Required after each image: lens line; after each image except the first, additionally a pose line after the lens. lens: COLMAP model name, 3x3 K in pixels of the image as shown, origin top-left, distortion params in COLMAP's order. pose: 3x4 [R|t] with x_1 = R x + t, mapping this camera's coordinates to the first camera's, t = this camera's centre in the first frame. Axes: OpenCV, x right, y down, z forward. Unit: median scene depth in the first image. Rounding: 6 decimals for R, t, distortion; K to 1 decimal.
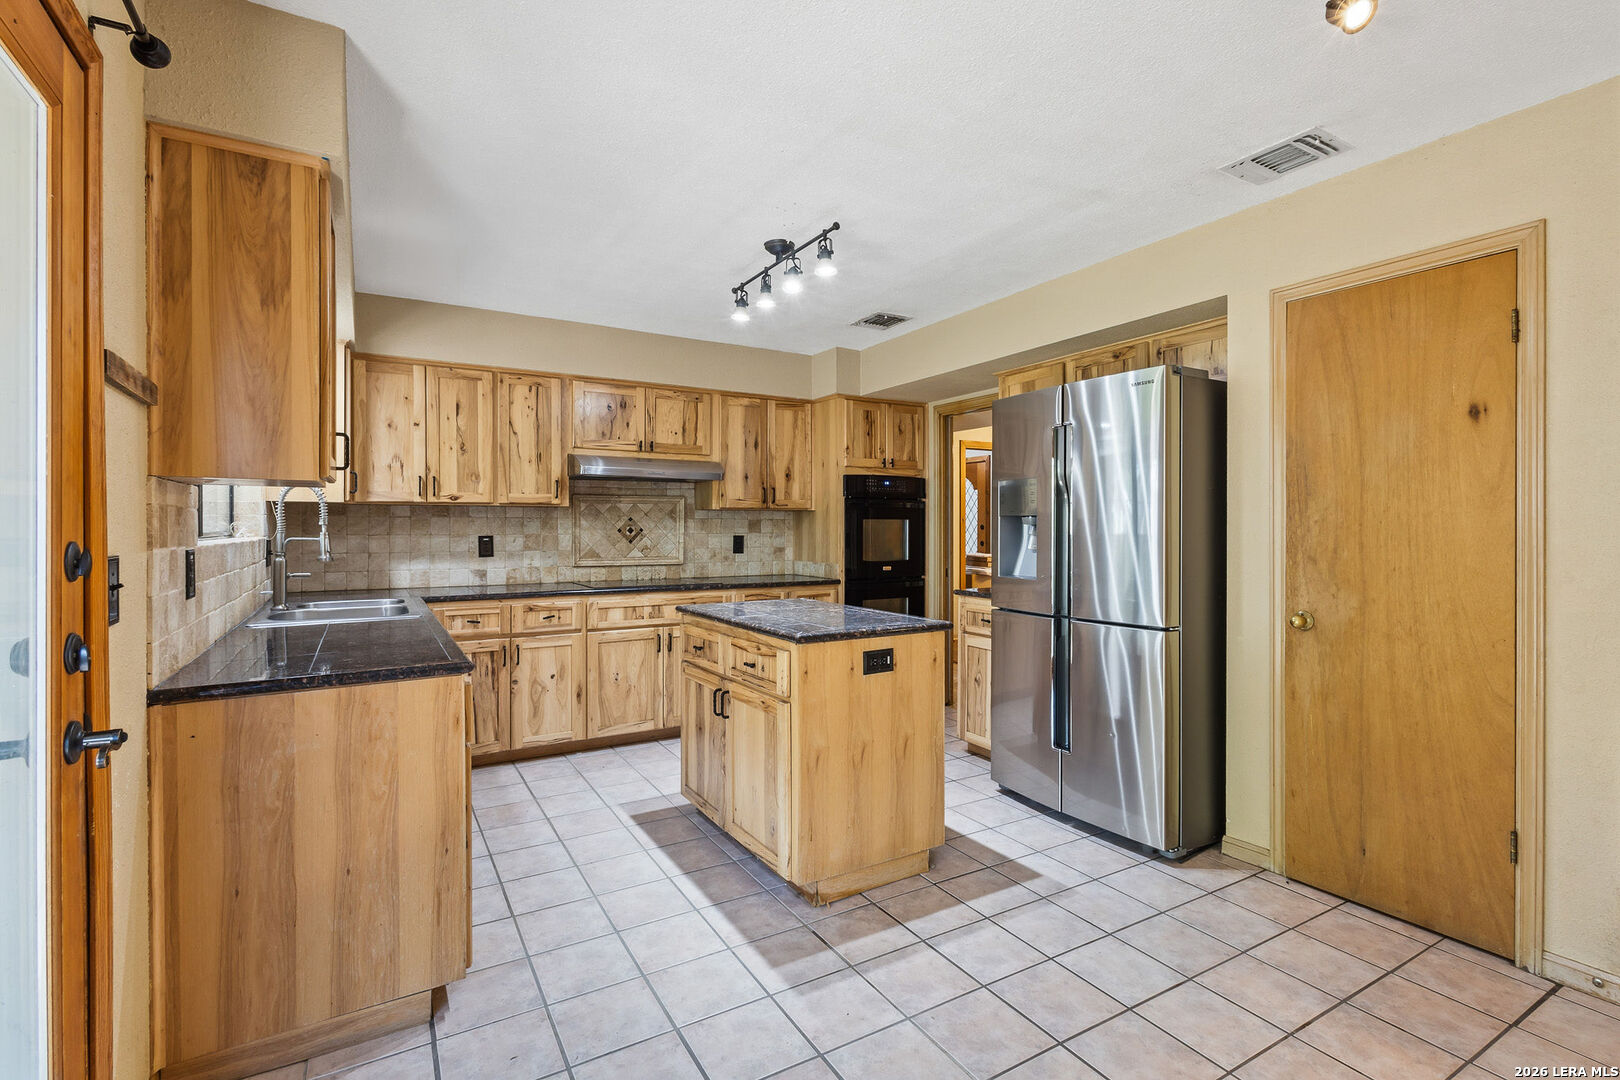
lens RADIAL K [[752.0, 0, 808.7], [0, 752.0, 532.7], [0, 0, 1]] dist [0.010832, -0.000686]
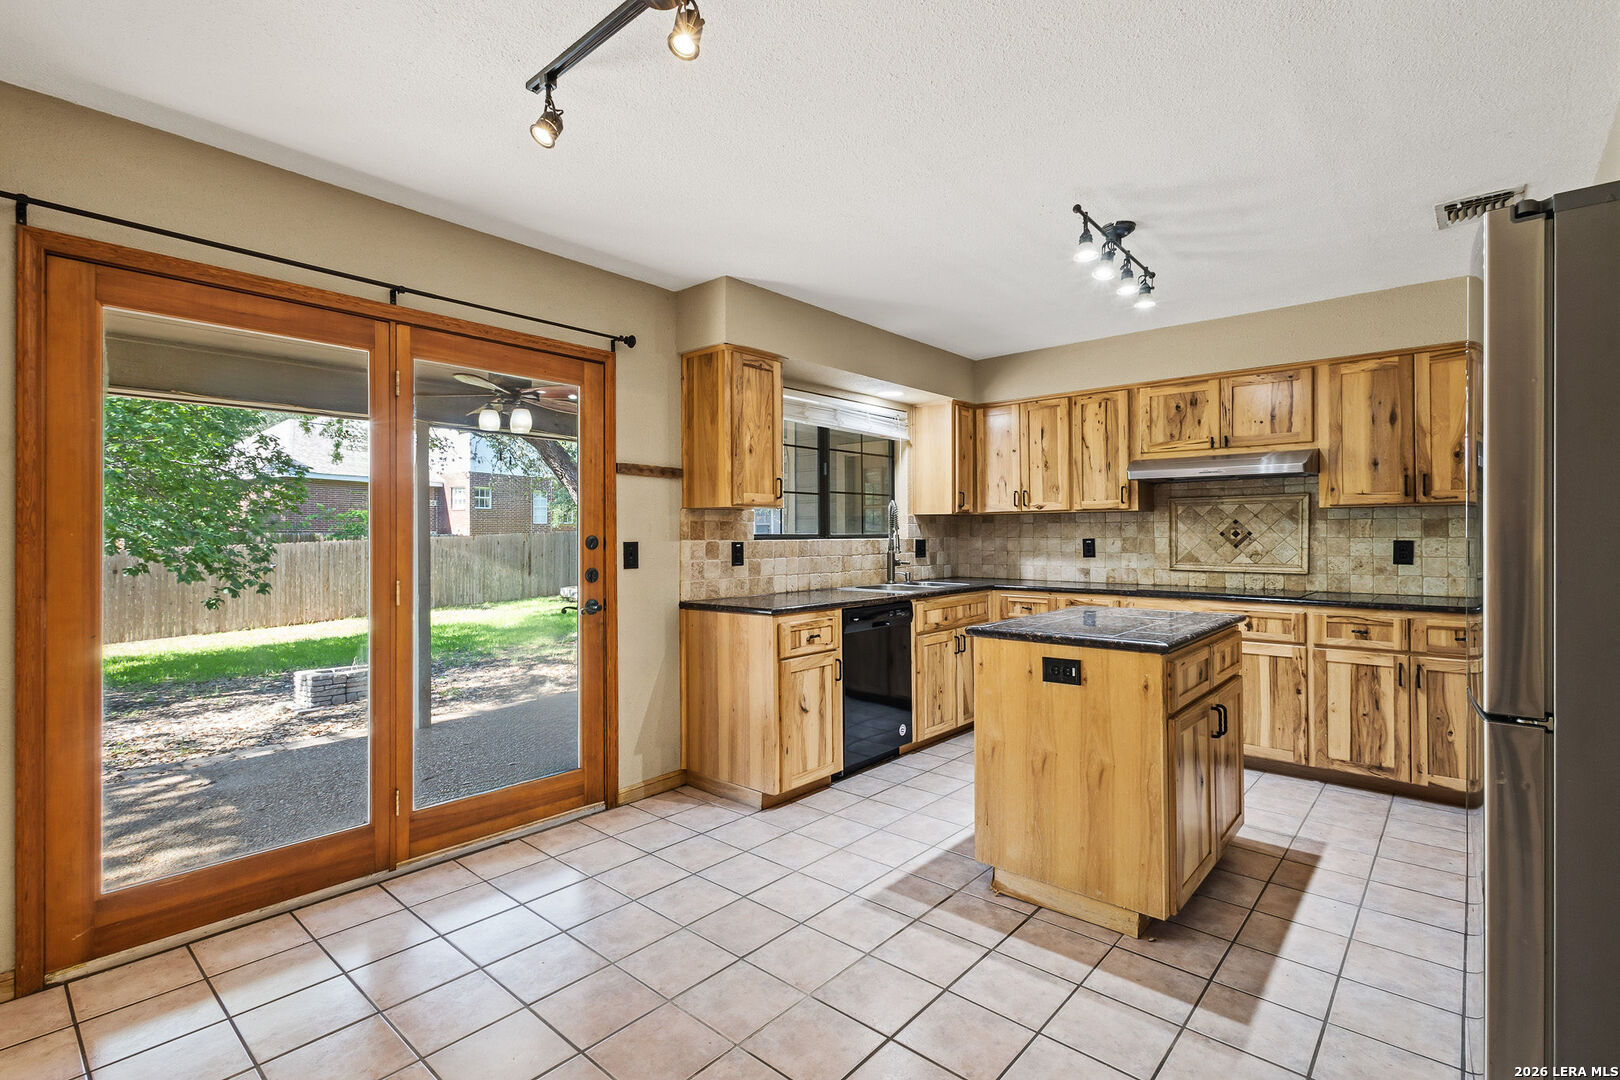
lens RADIAL K [[752.0, 0, 806.4], [0, 752.0, 536.4], [0, 0, 1]] dist [0.010832, -0.000686]
pose [[0.307771, 0.001011, -0.951460, 0.526740], [-0.005363, 0.999985, -0.000672, 0.003894], [0.951445, 0.005310, 0.307772, 0.244544]]
